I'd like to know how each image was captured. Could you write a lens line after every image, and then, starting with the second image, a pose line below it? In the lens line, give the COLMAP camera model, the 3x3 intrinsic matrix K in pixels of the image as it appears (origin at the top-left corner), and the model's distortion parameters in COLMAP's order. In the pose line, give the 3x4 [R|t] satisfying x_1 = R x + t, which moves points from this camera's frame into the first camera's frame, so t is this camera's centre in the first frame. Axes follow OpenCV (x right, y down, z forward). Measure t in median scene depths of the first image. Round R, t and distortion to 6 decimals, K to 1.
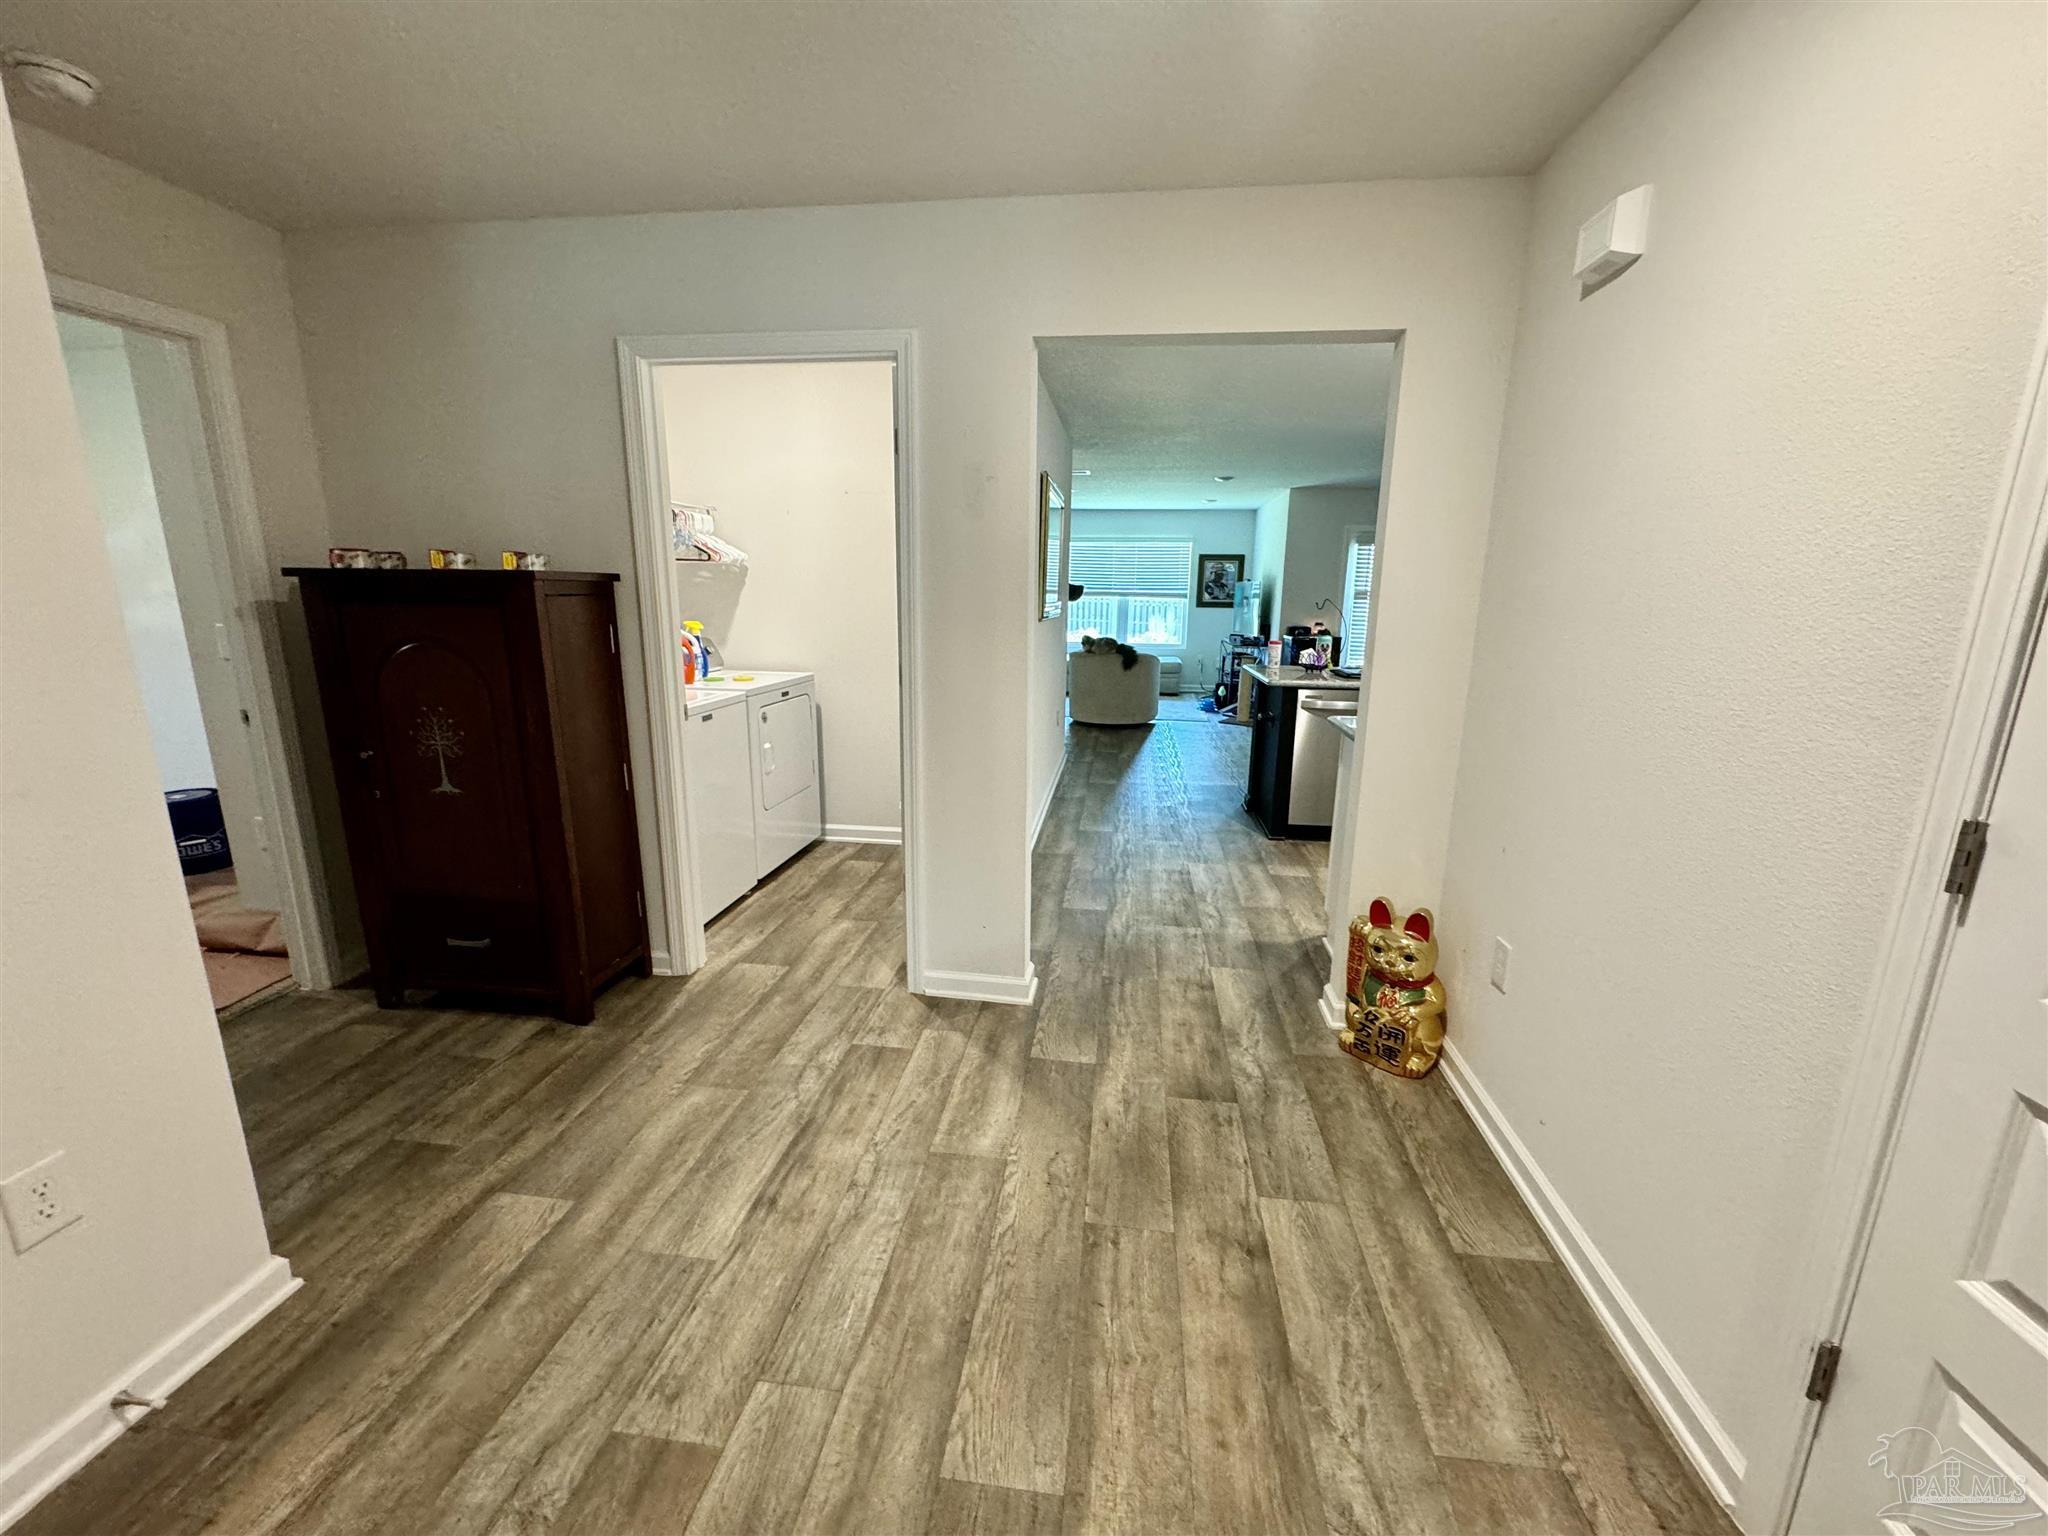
lens RADIAL K [[815.1, 0, 1016.7], [0, 815.1, 771.8], [0, 0, 1]] dist [0.002100, 0.000168]
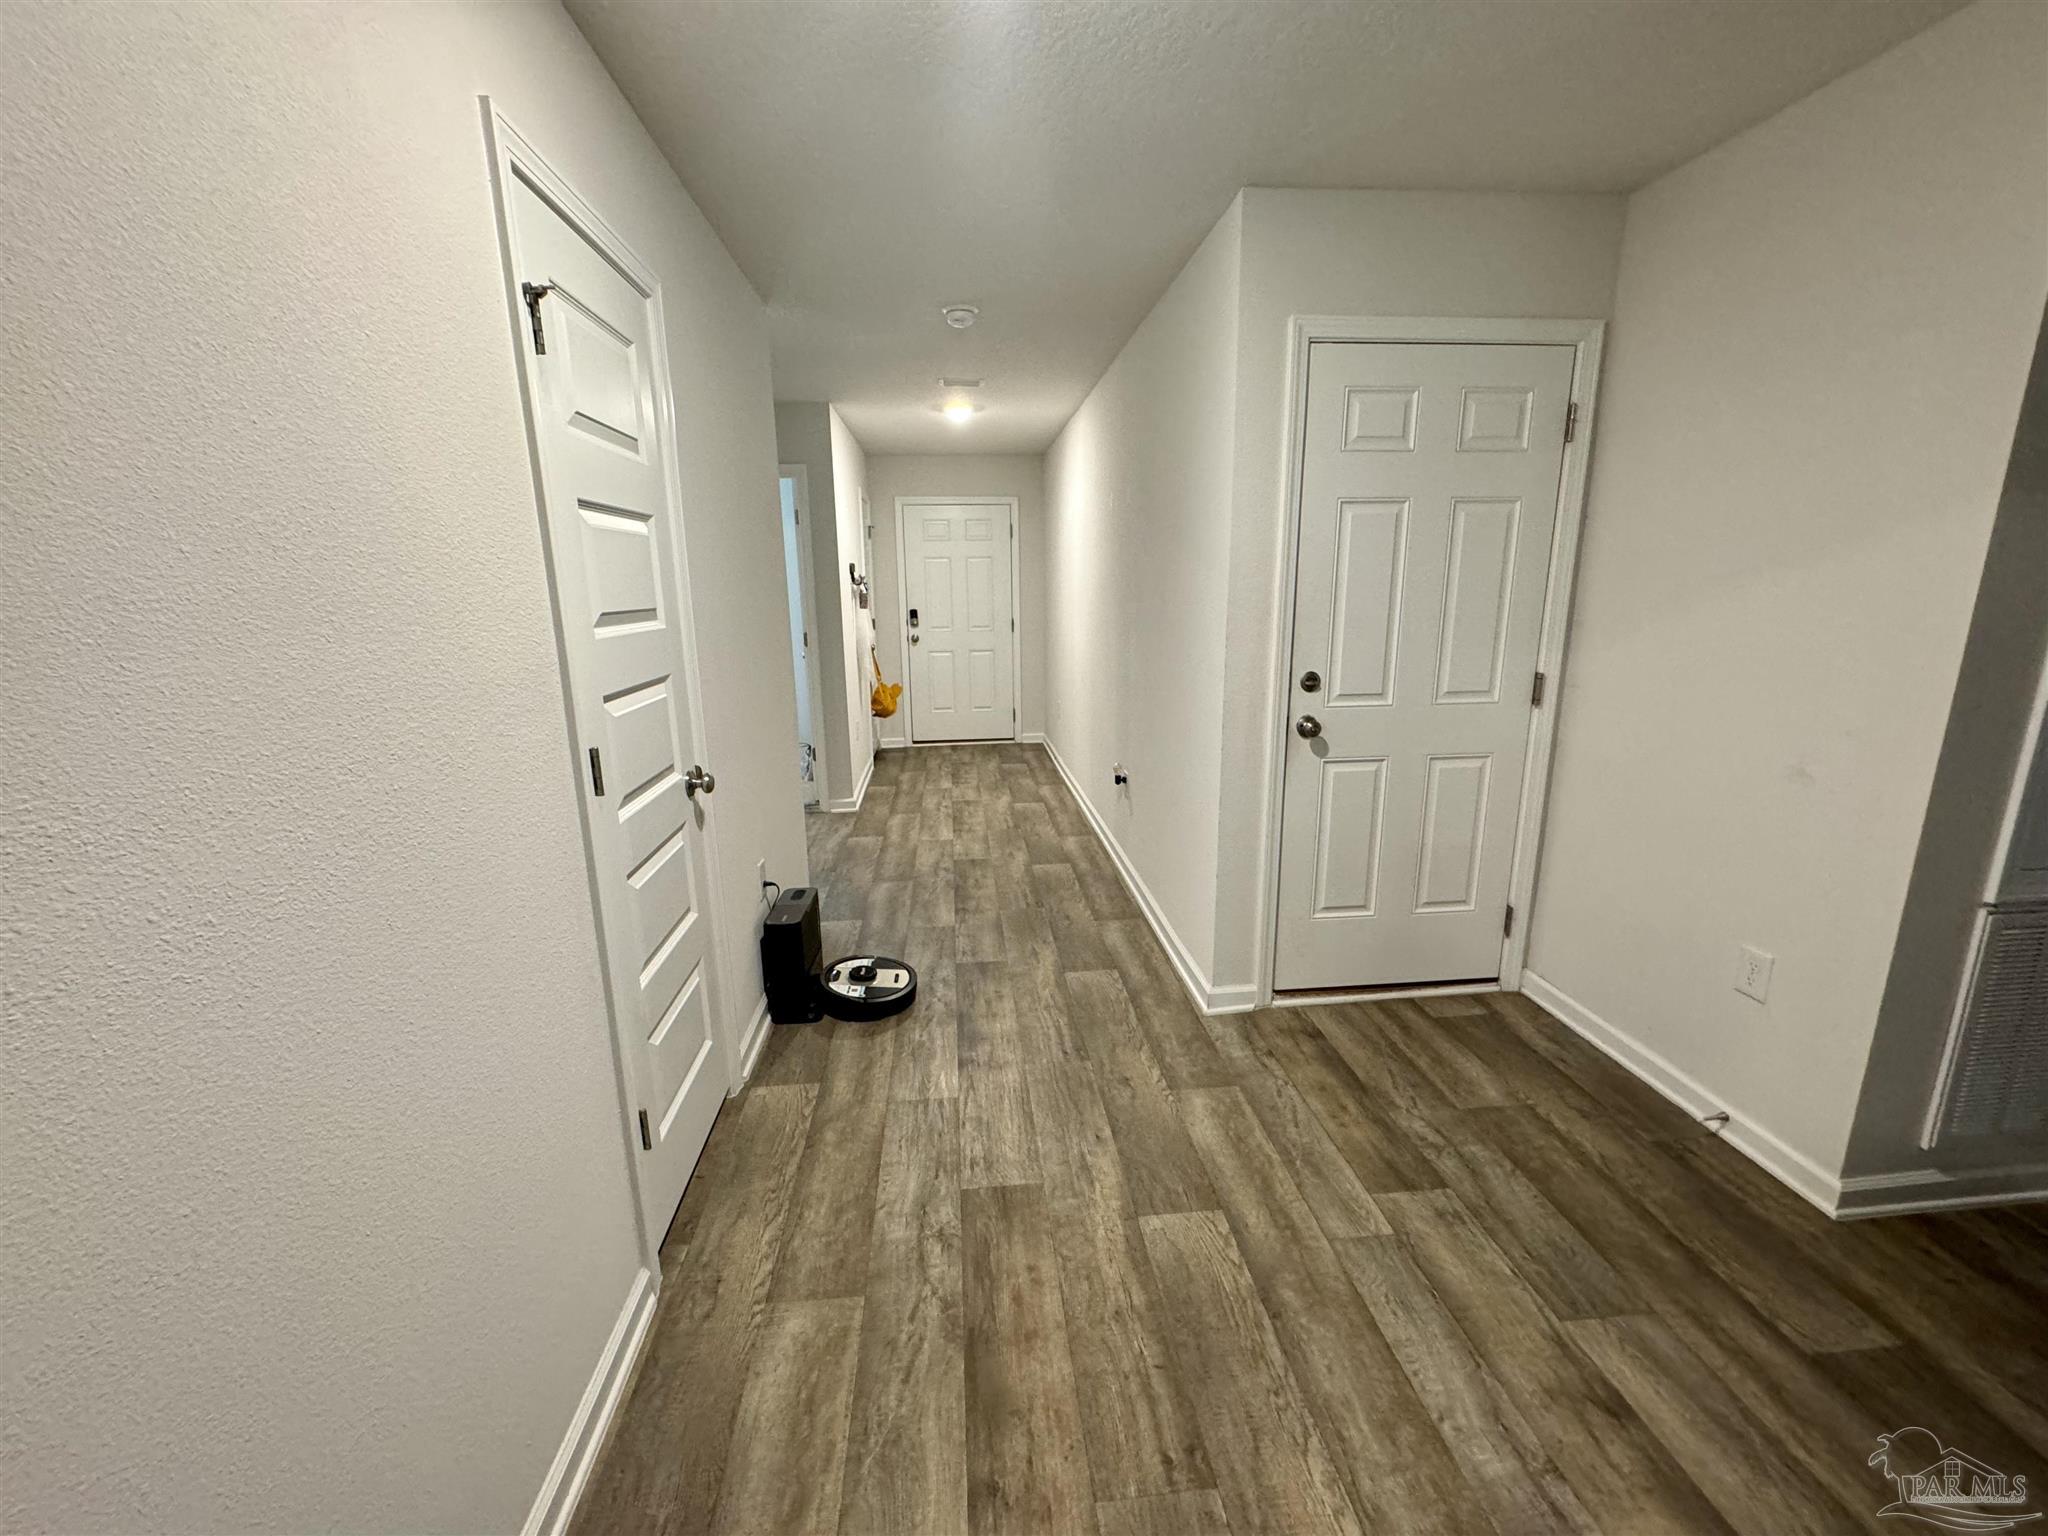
lens RADIAL K [[815.1, 0, 1036.8], [0, 815.1, 765.8], [0, 0, 1]] dist [0.002100, 0.000168]
pose [[-0.970734, 0.051761, -0.234513, 0.394293], [-0.053097, 0.906073, 0.419777, -0.328974], [0.234214, 0.419944, -0.876807, 1.406457]]
